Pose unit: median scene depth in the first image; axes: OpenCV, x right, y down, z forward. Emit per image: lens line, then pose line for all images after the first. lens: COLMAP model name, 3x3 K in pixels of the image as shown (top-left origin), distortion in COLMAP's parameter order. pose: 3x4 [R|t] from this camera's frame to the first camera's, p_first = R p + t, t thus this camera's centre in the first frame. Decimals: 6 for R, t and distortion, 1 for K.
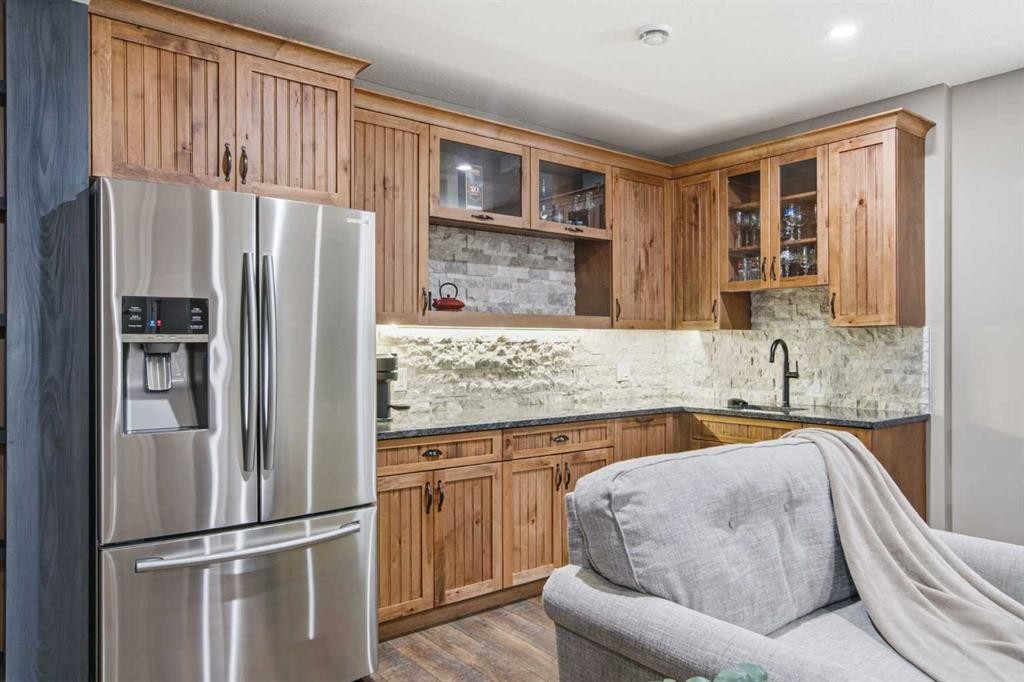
lens RADIAL K [[694.5, 0, 511.2], [0, 694.5, 342.9], [0, 0, 1]] dist [-0.068512, 0.101085]
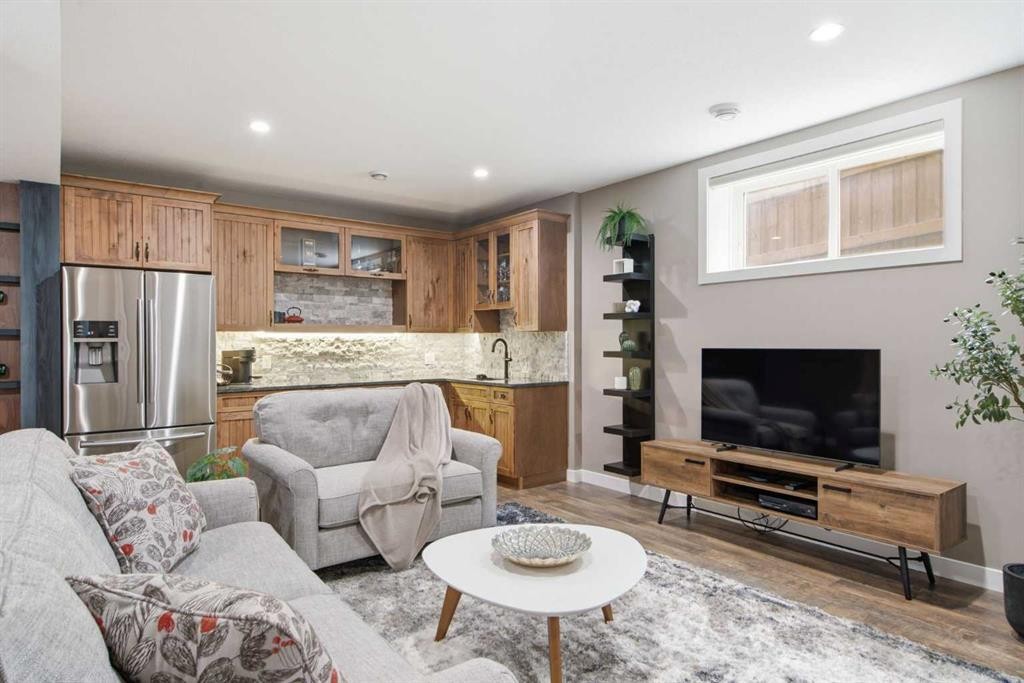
lens RADIAL K [[585.8, 0, 516.2], [0, 585.8, 340.4], [0, 0, 1]] dist [-0.001646, -0.000239]
pose [[0.999958, -0.003108, -0.008570, 0.447328], [0.003111, 0.999995, 0.000308, -0.001102], [0.008569, -0.000334, 0.999963, -0.441379]]
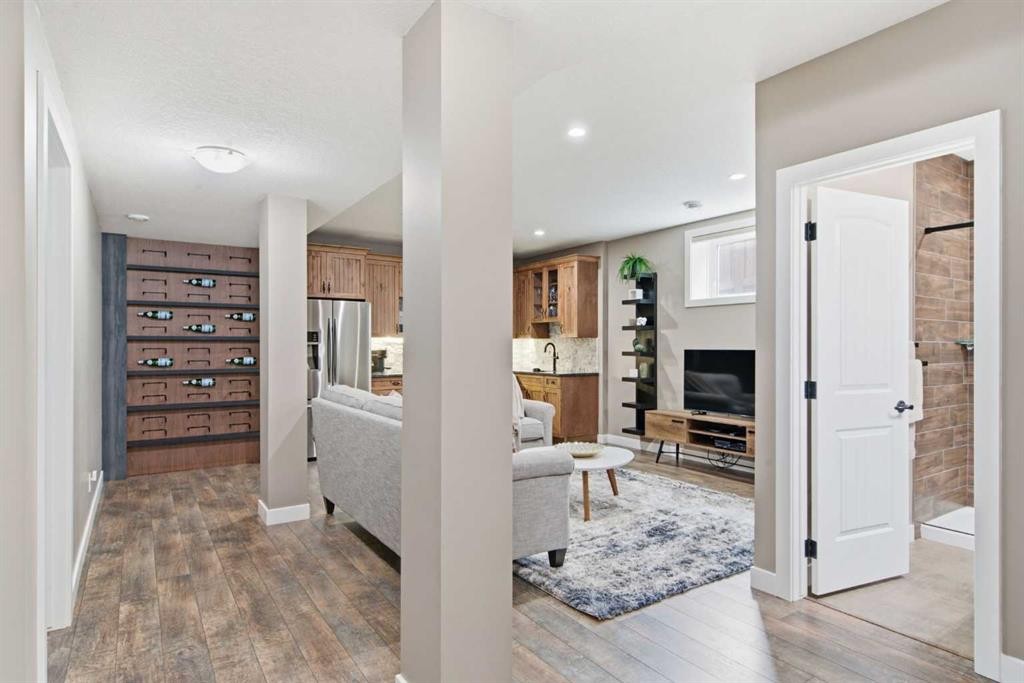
lens RADIAL K [[567.2, 0, 513.4], [0, 567.2, 341.9], [0, 0, 1]] dist [0.007864, -0.001876]
pose [[0.996696, -0.000449, -0.081224, 0.427198], [0.000208, 0.999996, -0.002972, -0.002782], [0.081225, 0.002945, 0.996691, -0.980130]]
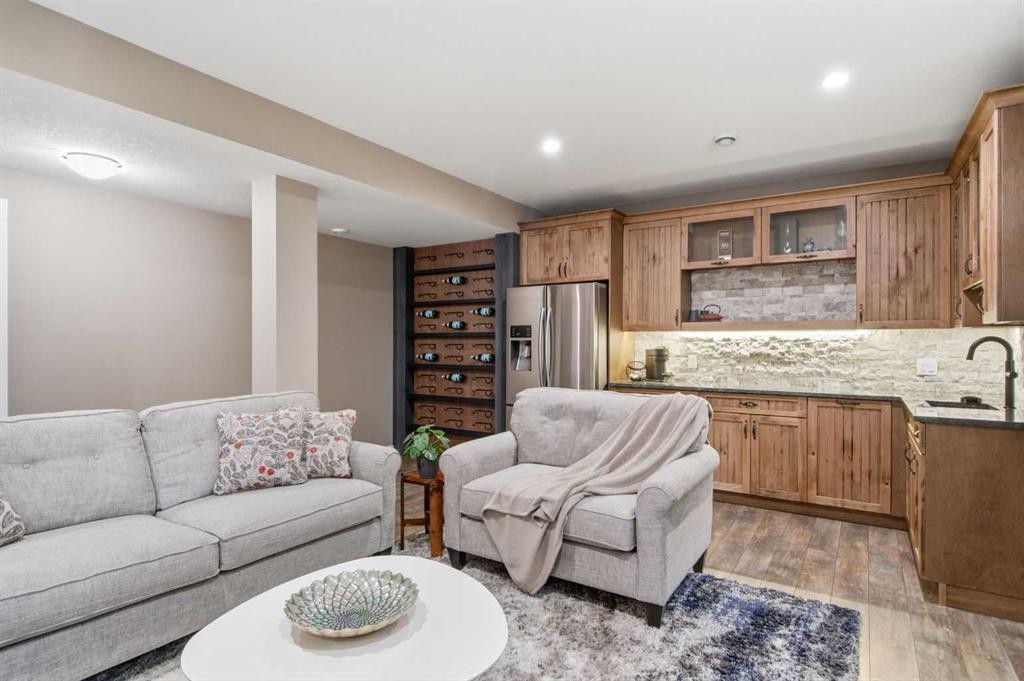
lens RADIAL K [[531.4, 0, 513.2], [0, 531.4, 344.8], [0, 0, 1]] dist [-0.000796, -0.000252]
pose [[0.312564, 0.004714, -0.949885, 0.897628], [-0.000728, 0.999989, 0.004723, 0.003625], [0.949896, -0.000784, 0.312564, 0.137082]]
